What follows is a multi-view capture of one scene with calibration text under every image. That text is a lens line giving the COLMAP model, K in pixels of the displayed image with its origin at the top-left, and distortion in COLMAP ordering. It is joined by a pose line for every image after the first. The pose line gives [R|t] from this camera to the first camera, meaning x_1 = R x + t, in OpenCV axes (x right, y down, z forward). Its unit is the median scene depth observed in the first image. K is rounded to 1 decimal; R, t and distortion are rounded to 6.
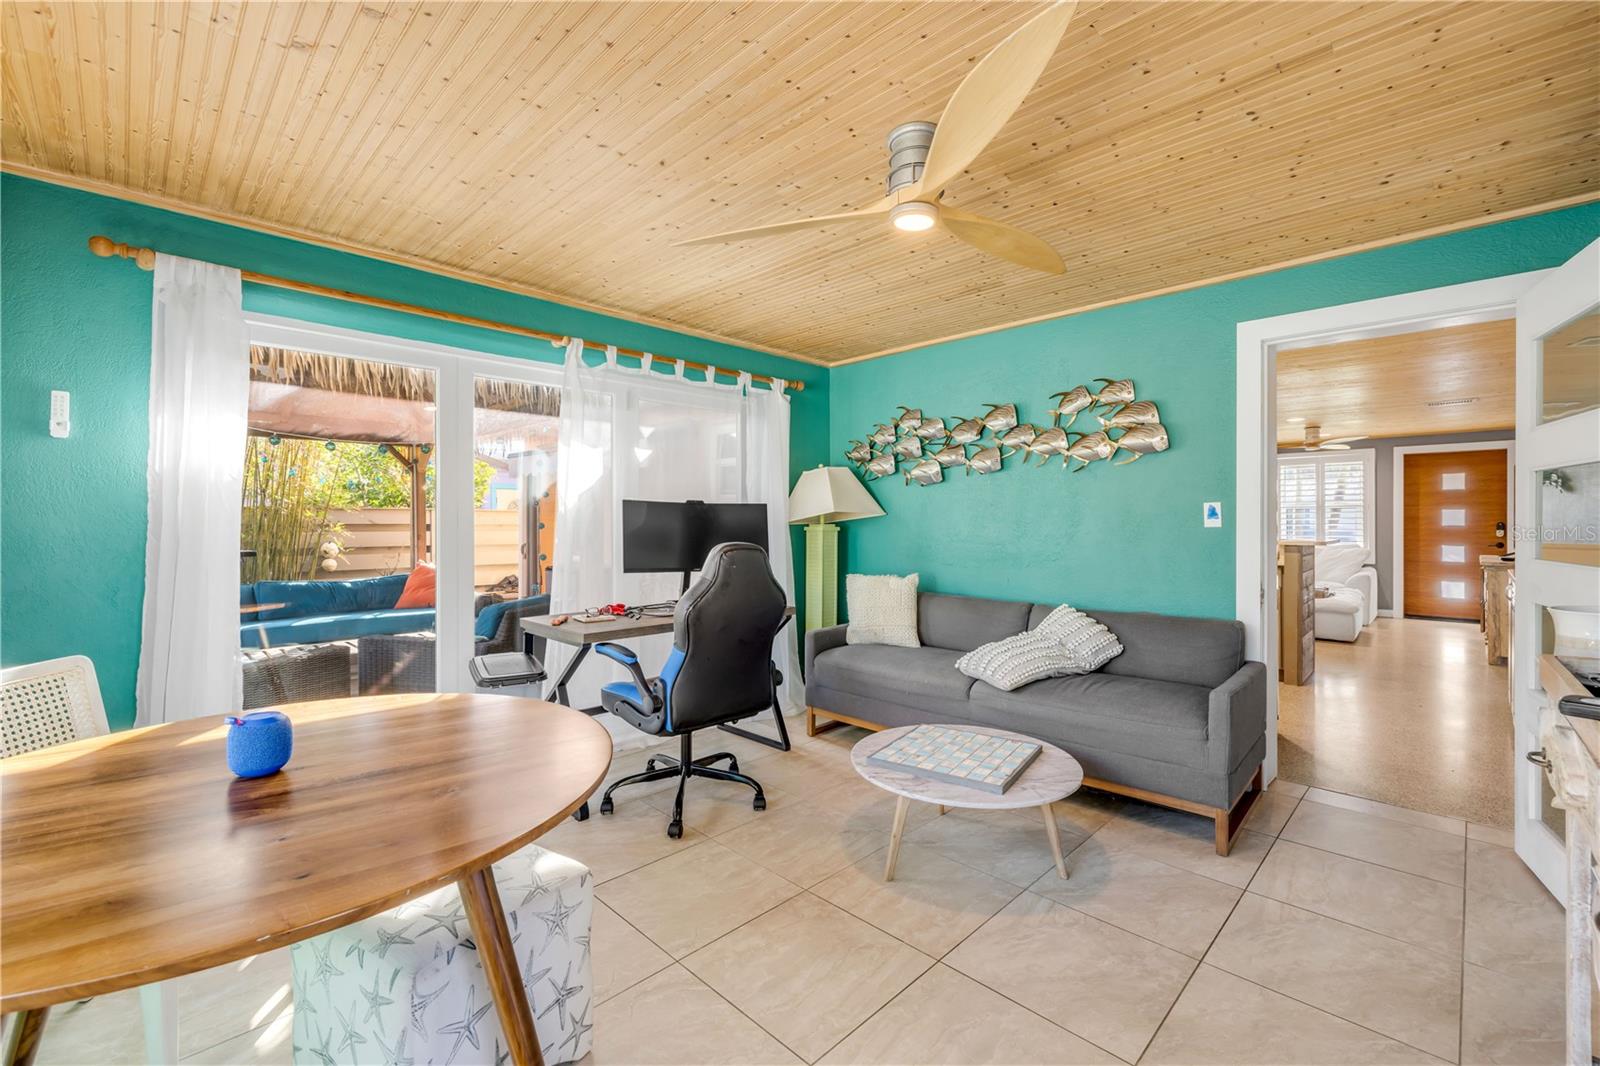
lens RADIAL K [[675.2, 0, 798.0], [0, 675.2, 520.5], [0, 0, 1]] dist [-0.001530, 0.000275]
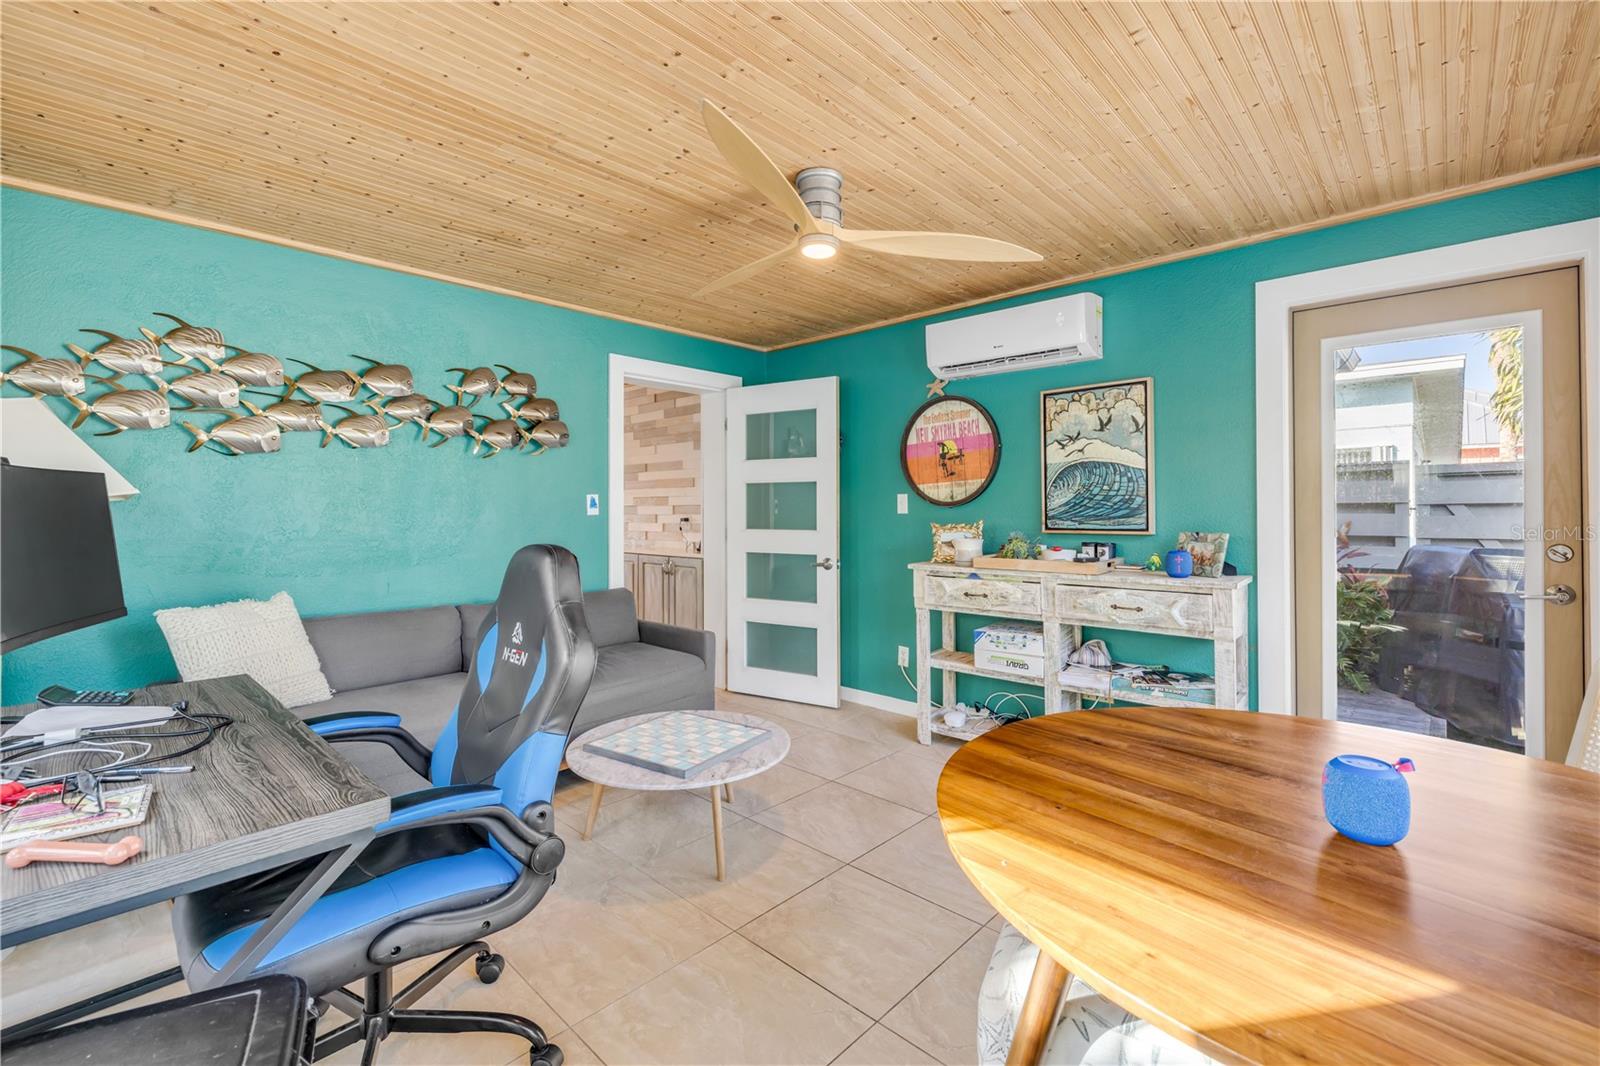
lens RADIAL K [[675.2, 0, 802.0], [0, 675.2, 507.2], [0, 0, 1]] dist [-0.001530, 0.000275]
pose [[-0.010498, 0.001542, 0.999944, -0.600770], [0.002902, 0.999995, -0.001512, -0.000881], [-0.999941, 0.002886, -0.010503, 0.637869]]
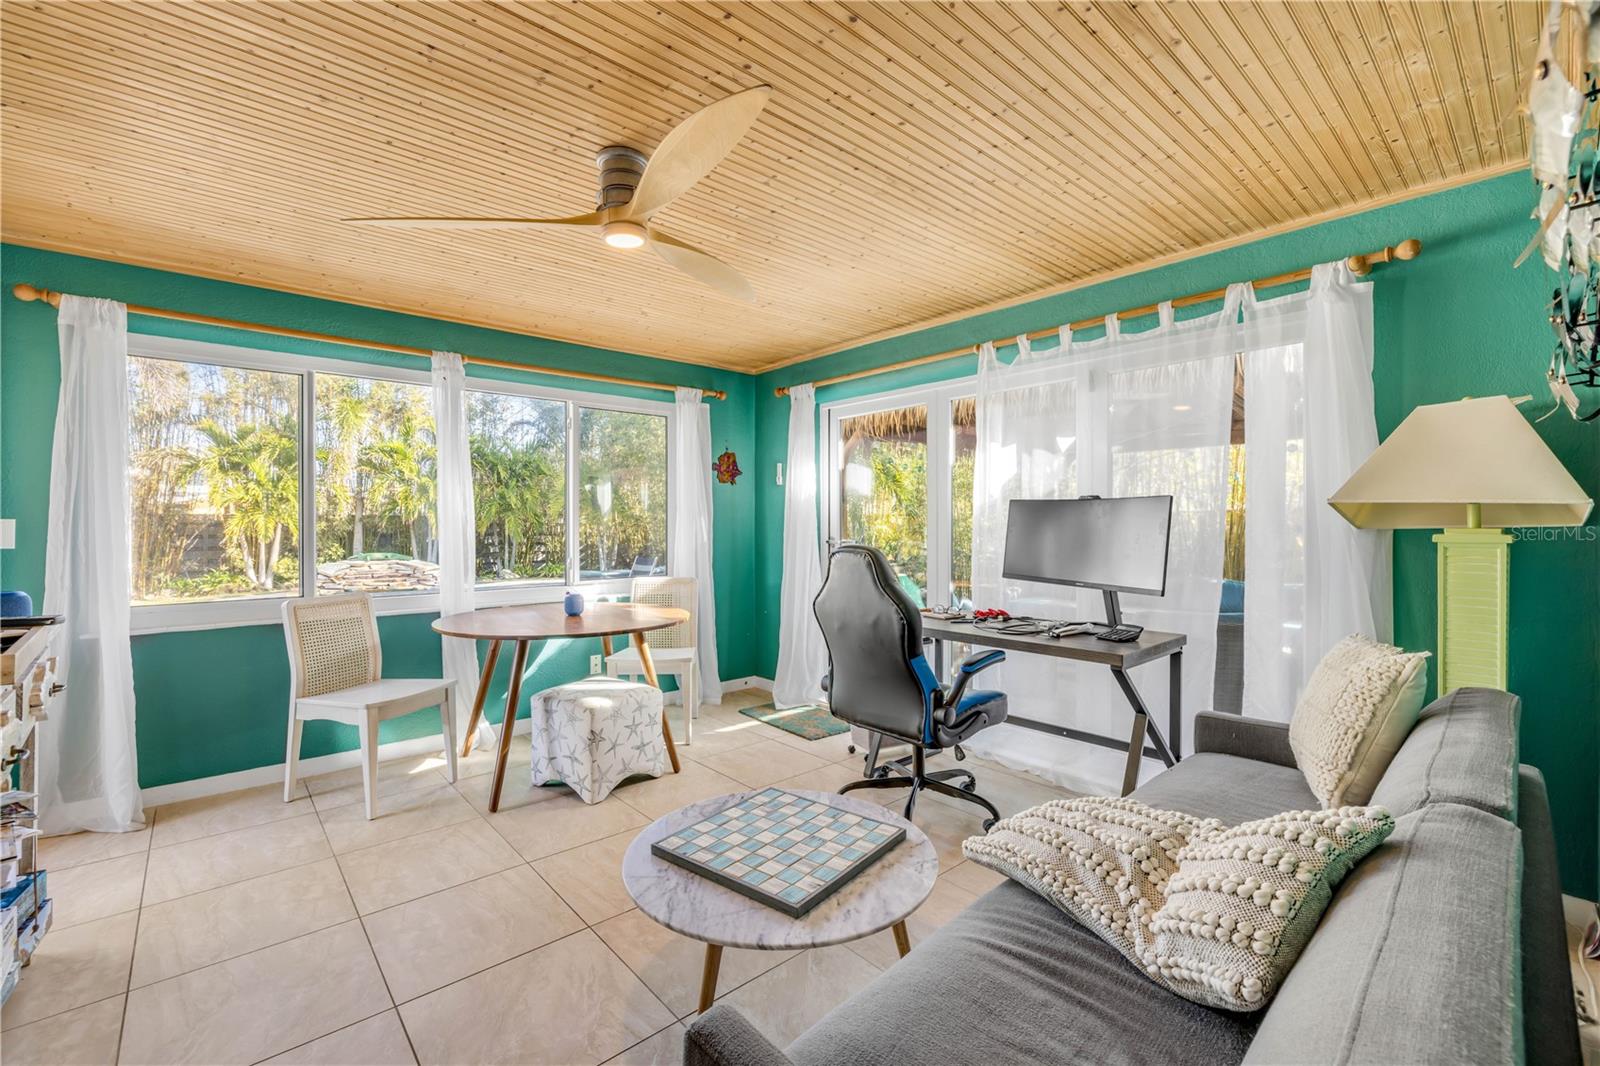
lens RADIAL K [[675.2, 0, 795.5], [0, 675.2, 524.0], [0, 0, 1]] dist [-0.001530, 0.000275]
pose [[-0.065102, 0.002311, -0.997876, 0.745348], [0.004481, 0.999988, 0.002023, -0.000144], [0.997869, -0.004340, -0.065111, 0.820716]]
